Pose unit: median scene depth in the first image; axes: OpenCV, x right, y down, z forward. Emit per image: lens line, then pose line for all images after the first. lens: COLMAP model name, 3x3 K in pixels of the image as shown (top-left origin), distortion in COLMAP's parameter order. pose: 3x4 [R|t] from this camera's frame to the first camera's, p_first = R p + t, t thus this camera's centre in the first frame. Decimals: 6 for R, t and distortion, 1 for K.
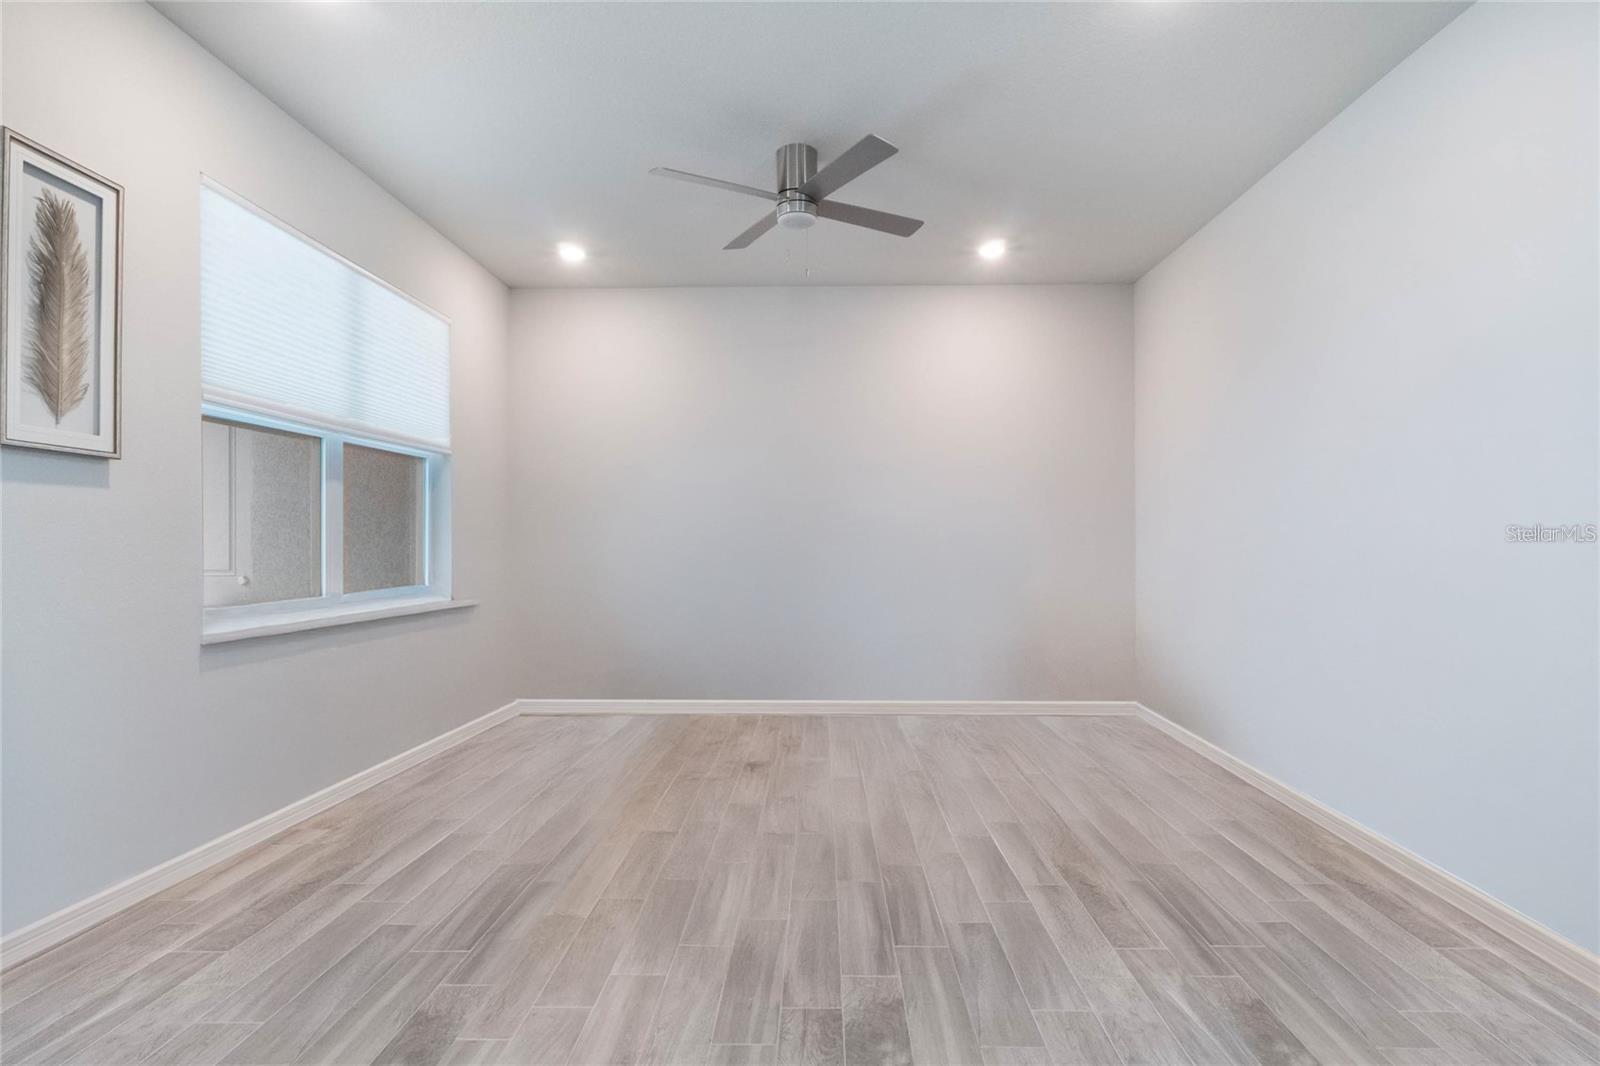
lens RADIAL K [[812.4, 0, 798.7], [0, 812.4, 549.2], [0, 0, 1]] dist [0.003789, 0.001217]
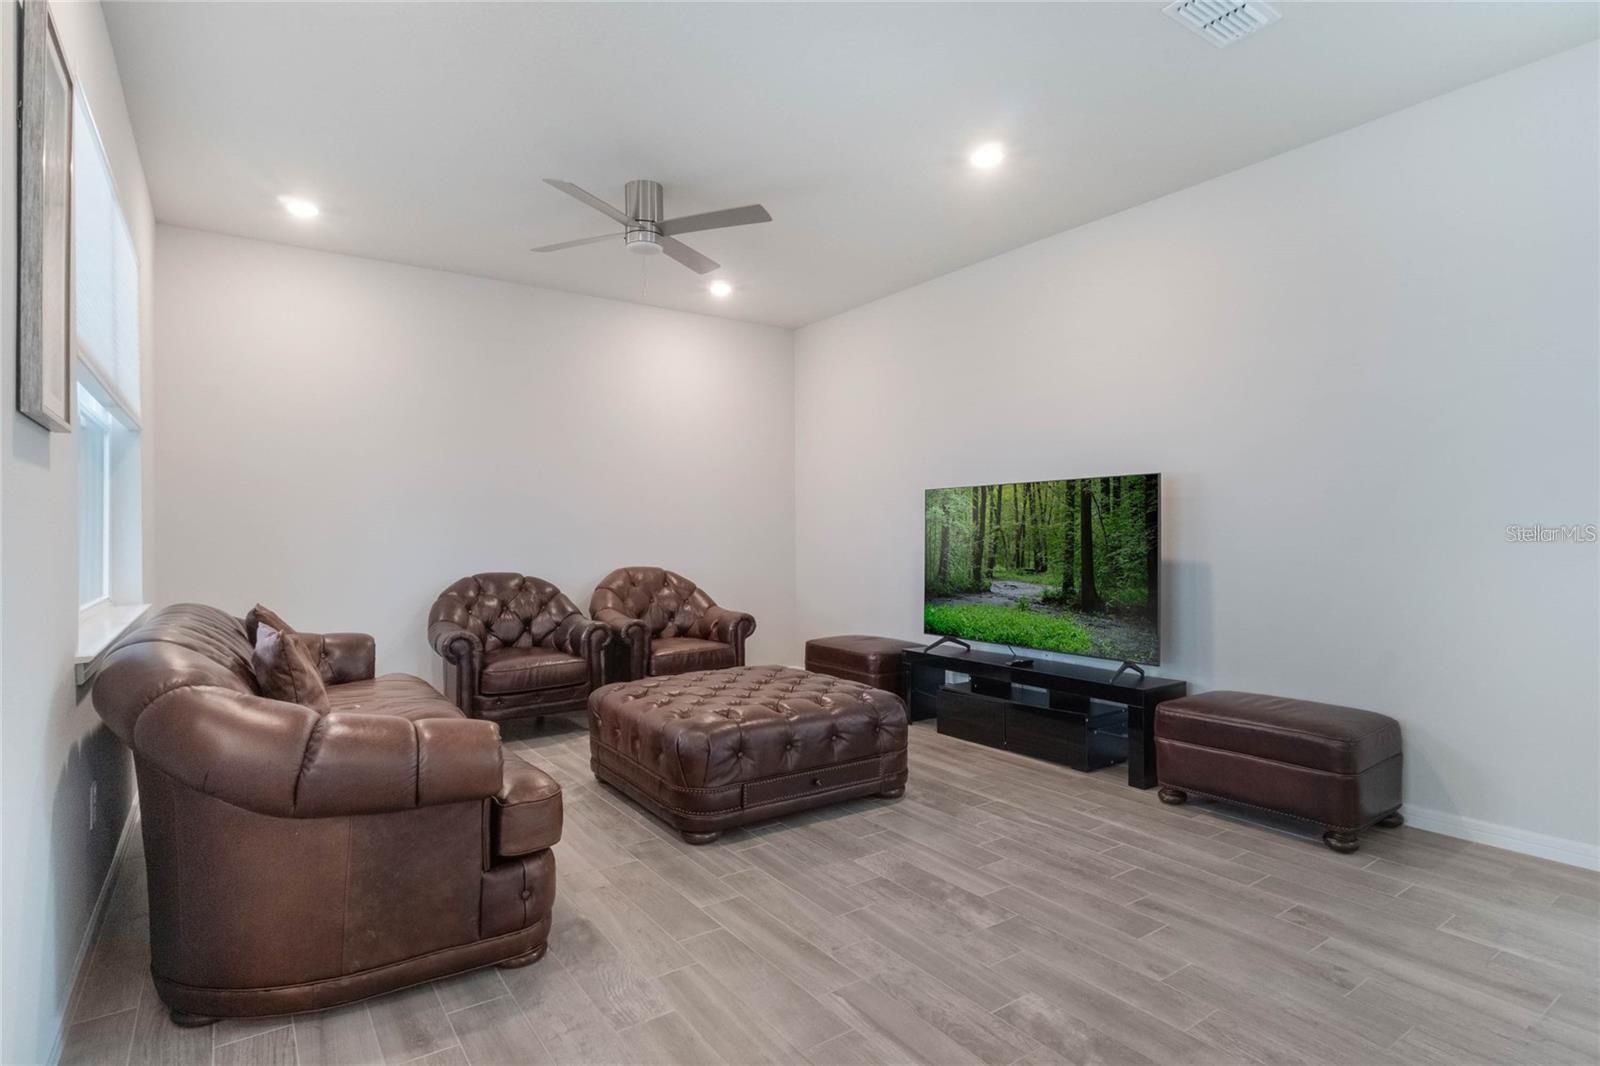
lens RADIAL K [[814.7, 0, 800.0], [0, 814.7, 533.0], [0, 0, 1]] dist [-0.014851, 0.000188]
pose [[0.798396, 0.005832, 0.602105, -0.503203], [0.000452, 0.999947, -0.010285, -0.002719], [-0.602133, 0.008484, 0.798351, -0.013783]]
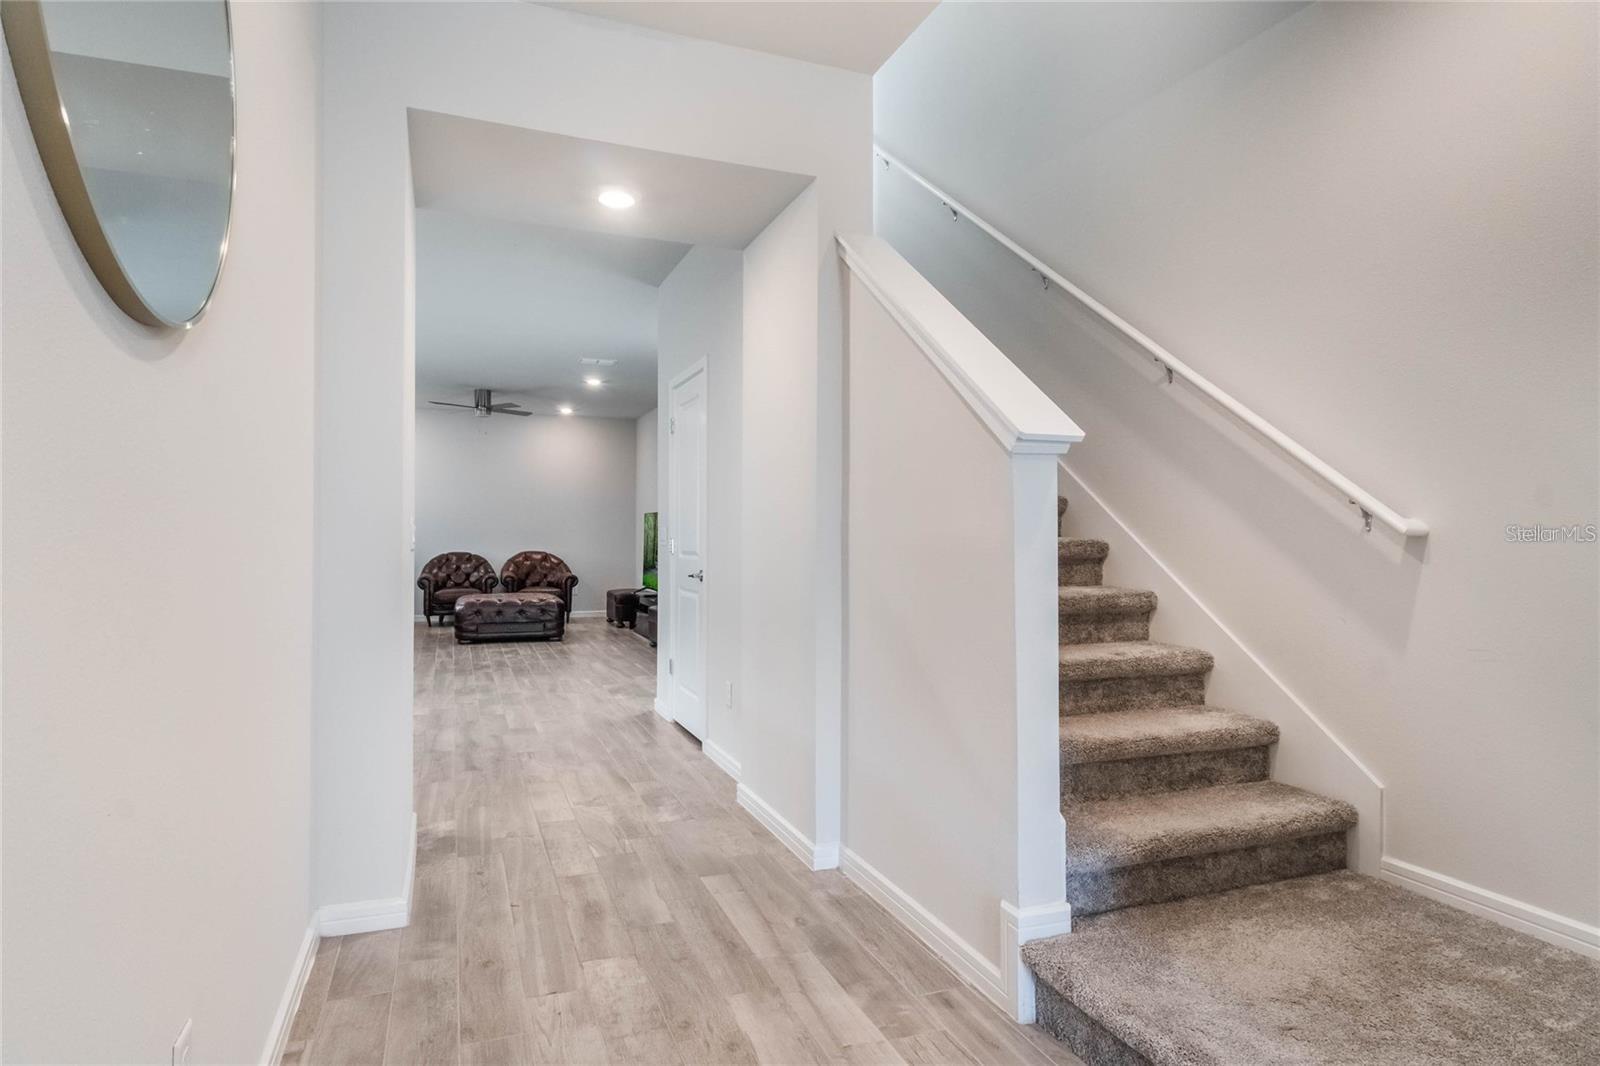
lens RADIAL K [[853.0, 0, 800.0], [0, 853.0, 533.0], [0, 0, 1]] dist [-0.000883, 0.000010]
pose [[0.912876, 0.015586, 0.407940, -0.189716], [-0.012855, 0.999873, -0.009435, -0.005108], [-0.408035, 0.003369, 0.912960, -2.022648]]
